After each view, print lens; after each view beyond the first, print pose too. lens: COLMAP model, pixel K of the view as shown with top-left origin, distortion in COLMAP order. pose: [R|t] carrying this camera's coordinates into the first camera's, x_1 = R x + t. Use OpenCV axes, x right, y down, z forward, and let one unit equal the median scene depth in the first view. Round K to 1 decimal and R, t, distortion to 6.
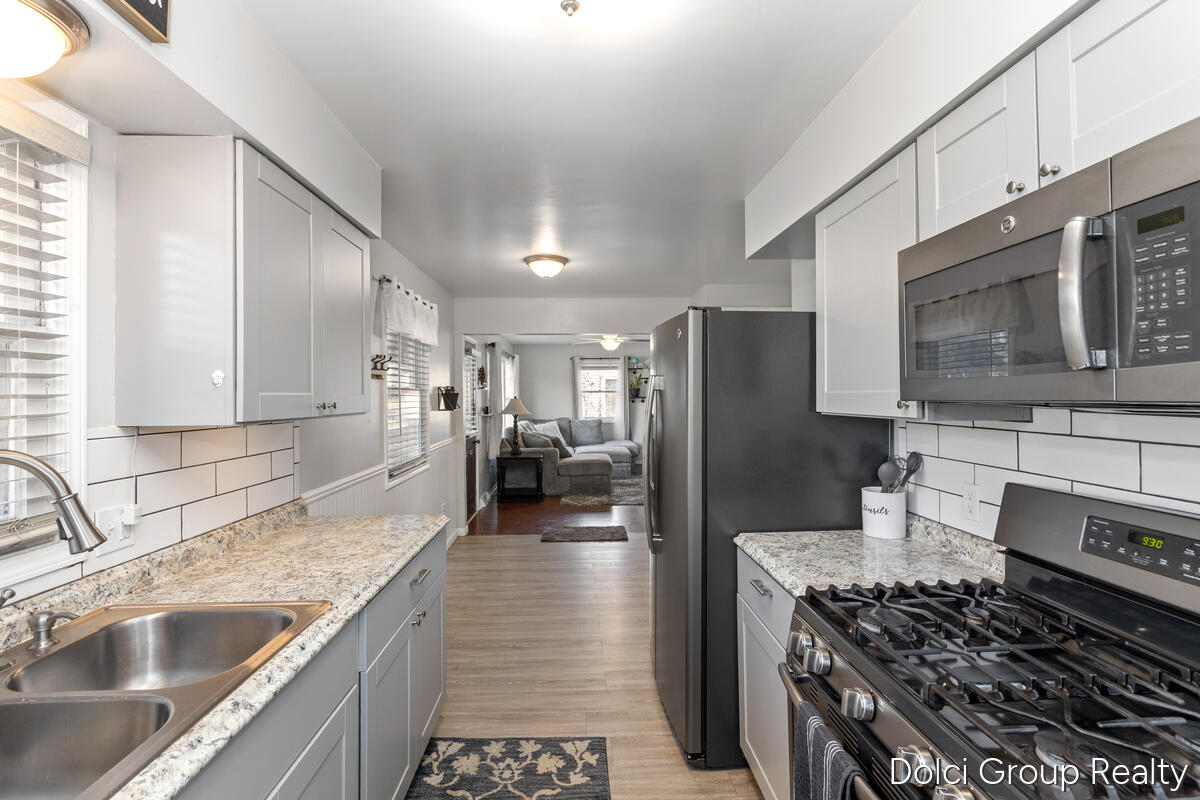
lens RADIAL K [[550.9, 0, 597.5], [0, 550.9, 422.9], [0, 0, 1]] dist [0.004432, -0.000277]
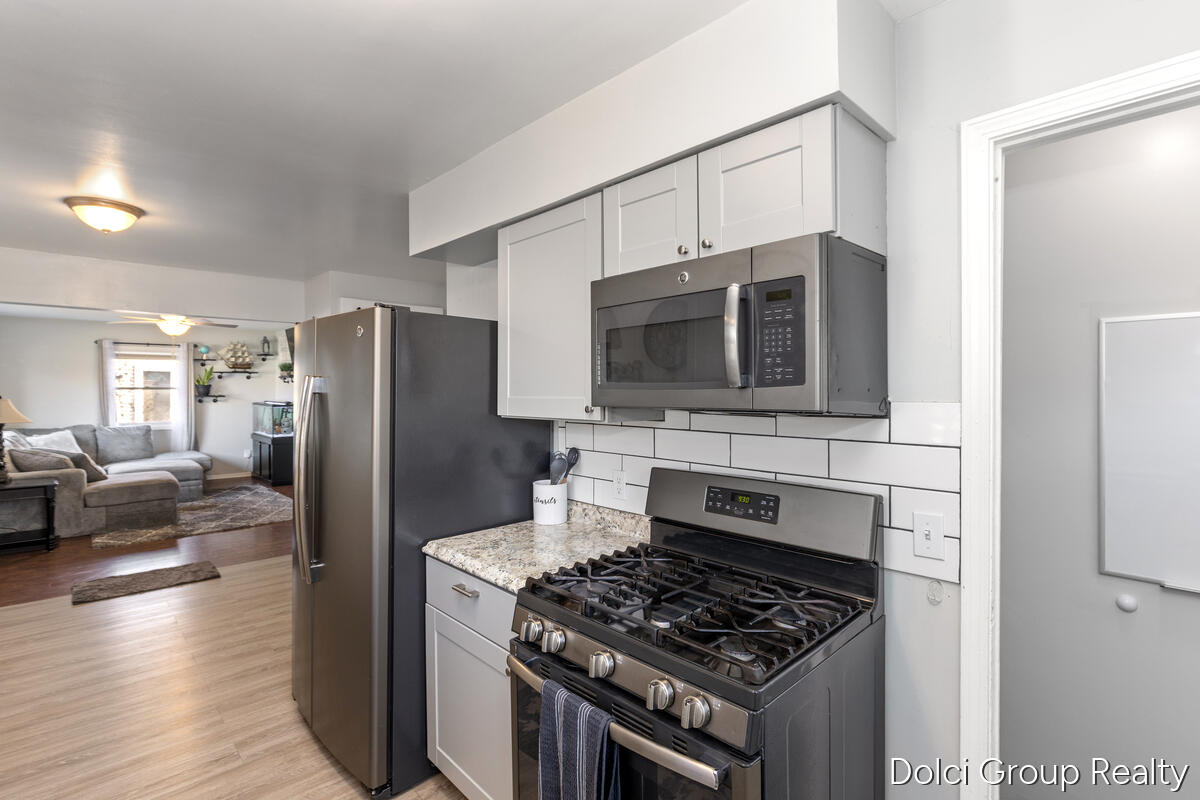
lens RADIAL K [[577.0, 0, 590.8], [0, 577.0, 429.1], [0, 0, 1]] dist [-0.001764, -0.000800]
pose [[0.749651, -0.039791, 0.660636, -0.214135], [0.028767, 0.999207, 0.027541, -0.020032], [-0.661208, -0.001642, 0.750201, 0.051907]]
